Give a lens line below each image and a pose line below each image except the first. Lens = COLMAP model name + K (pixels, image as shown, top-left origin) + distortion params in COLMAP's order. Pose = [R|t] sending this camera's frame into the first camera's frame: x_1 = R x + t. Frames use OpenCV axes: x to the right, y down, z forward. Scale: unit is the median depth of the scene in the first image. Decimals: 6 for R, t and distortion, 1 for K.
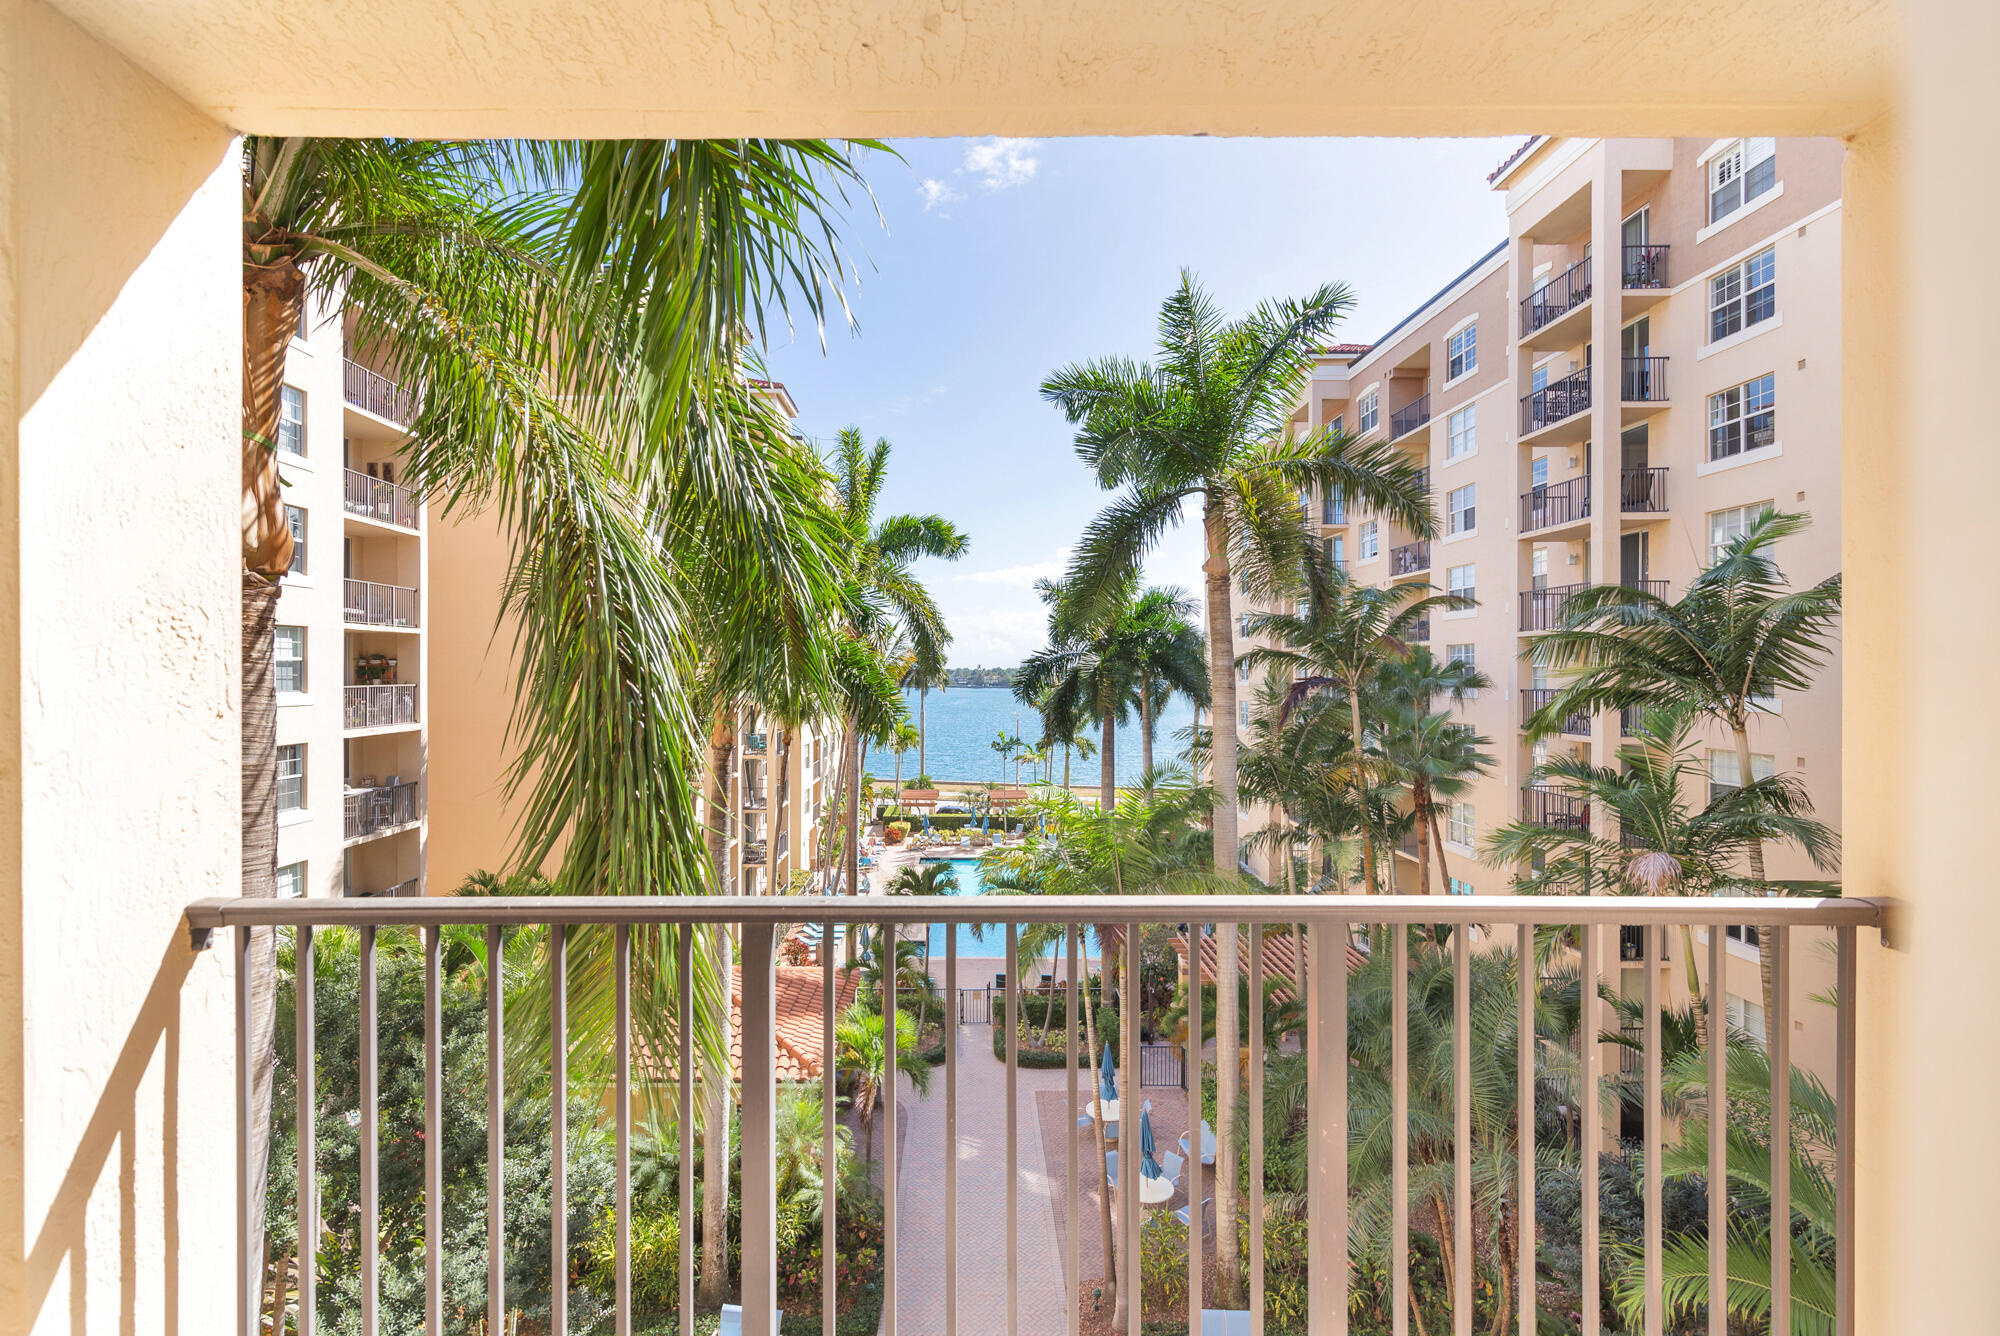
lens RADIAL K [[917.9, 0, 961.8], [0, 917.9, 666.4], [0, 0, 1]] dist [0.002764, -0.001344]
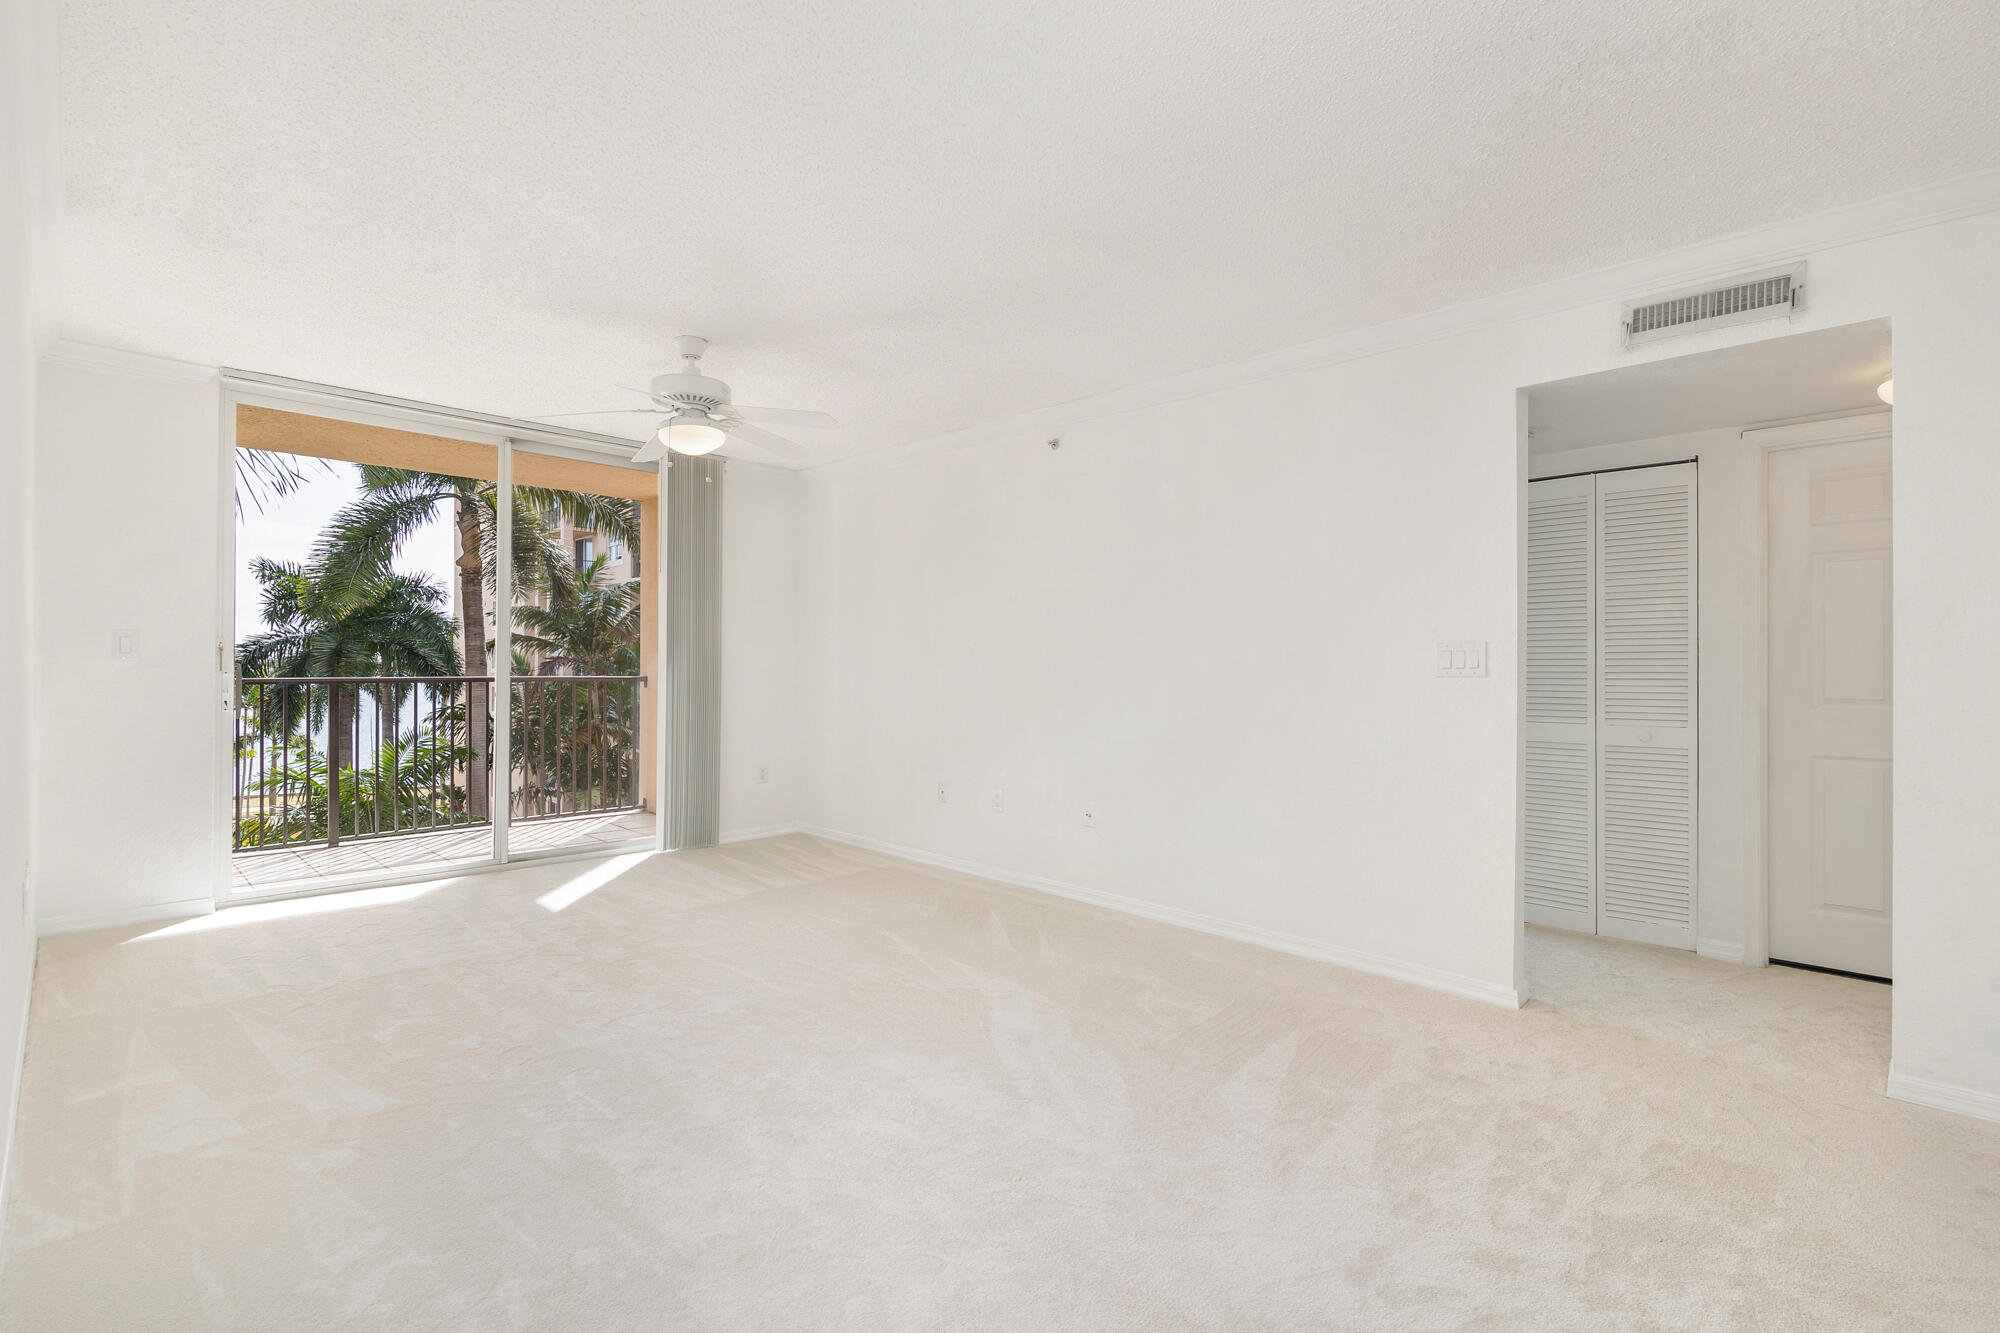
lens RADIAL K [[910.2, 0, 1013.3], [0, 910.2, 674.8], [0, 0, 1]] dist [-0.003011, -0.000839]
pose [[0.688557, -0.002462, 0.725178, -0.072464], [-0.009206, 0.999884, 0.012135, 0.012409], [-0.725123, -0.015032, 0.688455, -0.255415]]
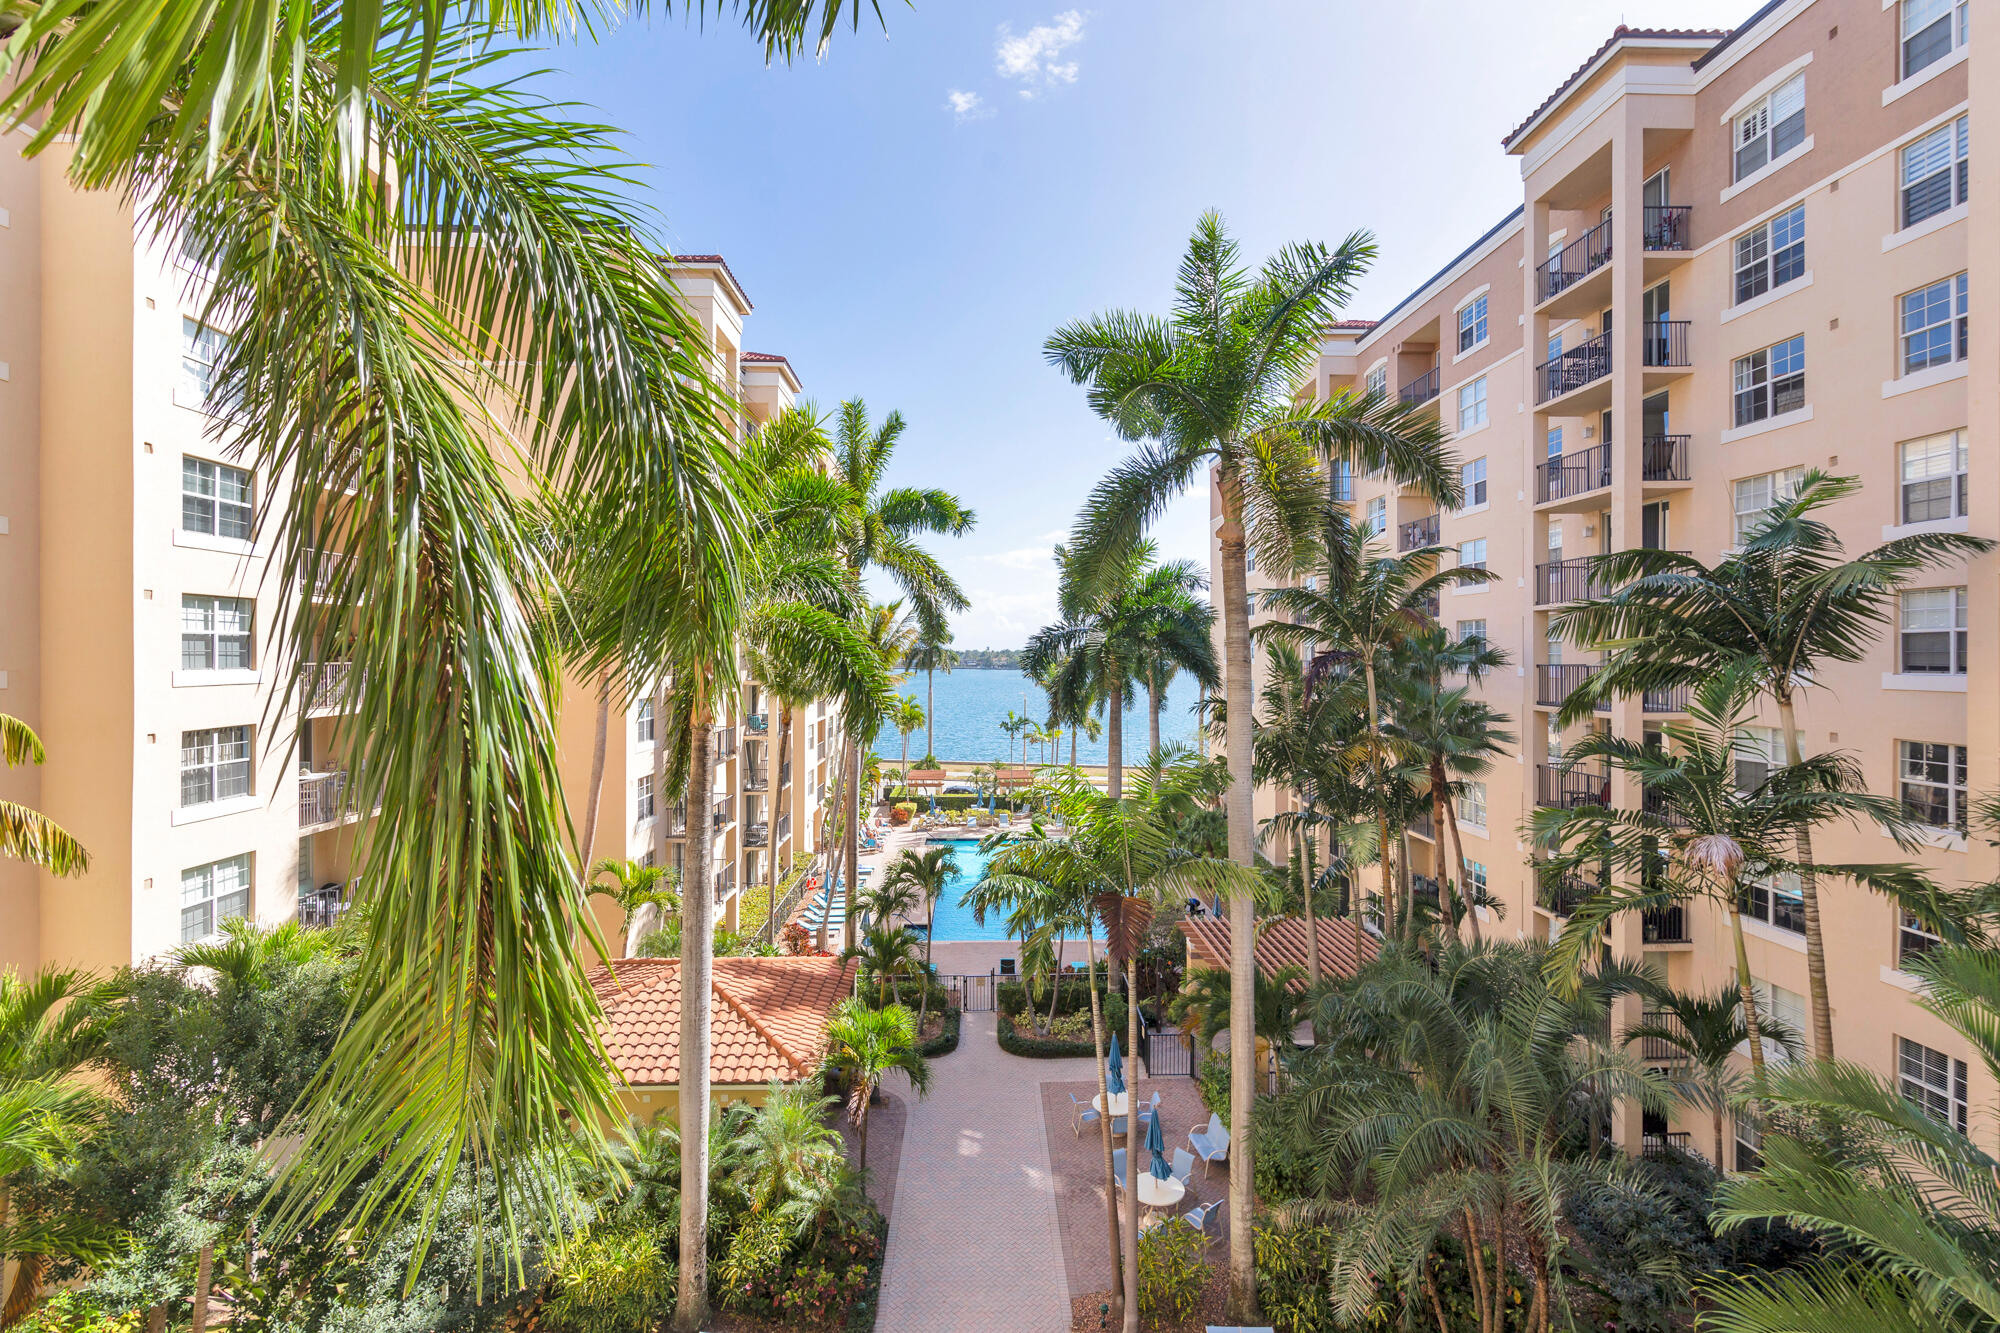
lens RADIAL K [[917.9, 0, 1006.6], [0, 917.9, 652.5], [0, 0, 1]] dist [0.002764, -0.001344]
pose [[0.999170, -0.000251, 0.040736, 0.007404], [-0.000018, 0.999978, 0.006605, 0.006146], [-0.040737, -0.006601, 0.999148, 0.053741]]
